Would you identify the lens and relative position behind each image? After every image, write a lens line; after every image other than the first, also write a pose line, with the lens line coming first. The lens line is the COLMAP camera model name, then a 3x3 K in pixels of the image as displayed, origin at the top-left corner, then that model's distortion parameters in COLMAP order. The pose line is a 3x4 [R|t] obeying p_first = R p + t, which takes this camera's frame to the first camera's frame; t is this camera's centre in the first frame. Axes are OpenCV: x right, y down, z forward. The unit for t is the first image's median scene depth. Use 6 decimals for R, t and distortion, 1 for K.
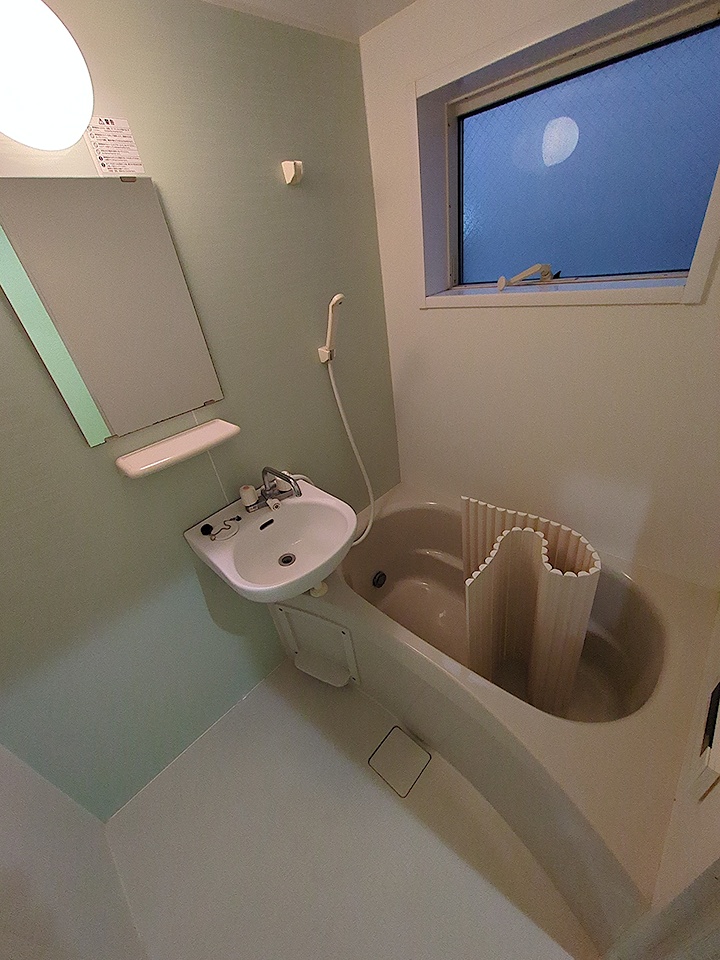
lens RADIAL K [[379.7, 0, 360.7], [0, 379.7, 483.2], [0, 0, 1]] dist [-0.004393, 0.000571]
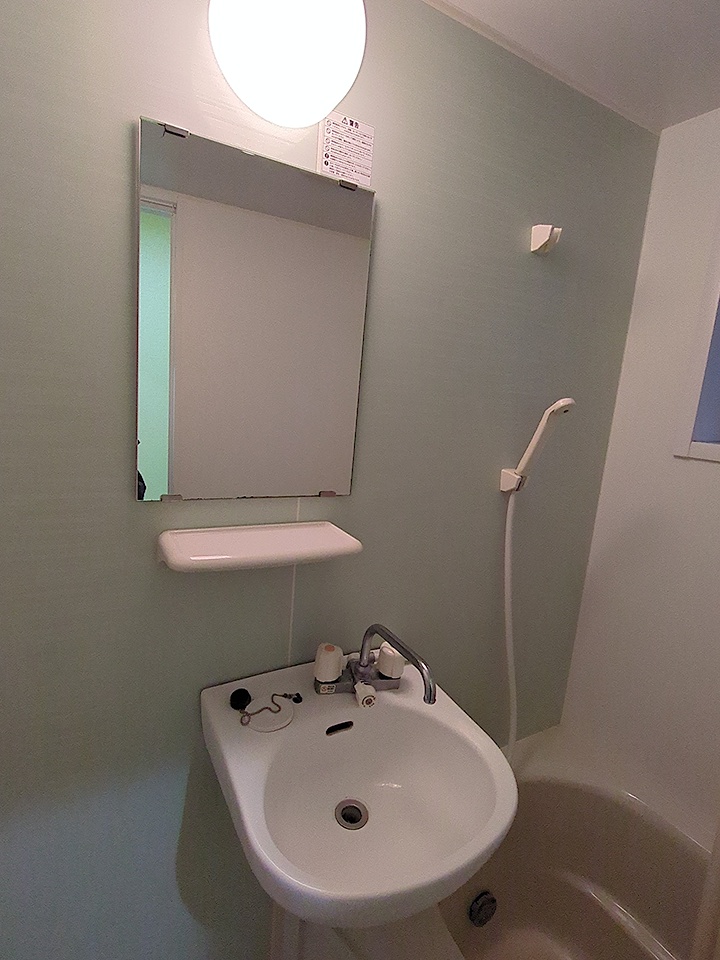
lens RADIAL K [[496.8, 0, 361.2], [0, 496.8, 479.6], [0, 0, 1]] dist [-0.005792, 0.000530]
pose [[0.932678, 0.259929, -0.250096, -0.137132], [-0.332154, 0.889257, -0.314476, 0.006286], [0.140658, 0.376375, 0.915728, 0.229246]]
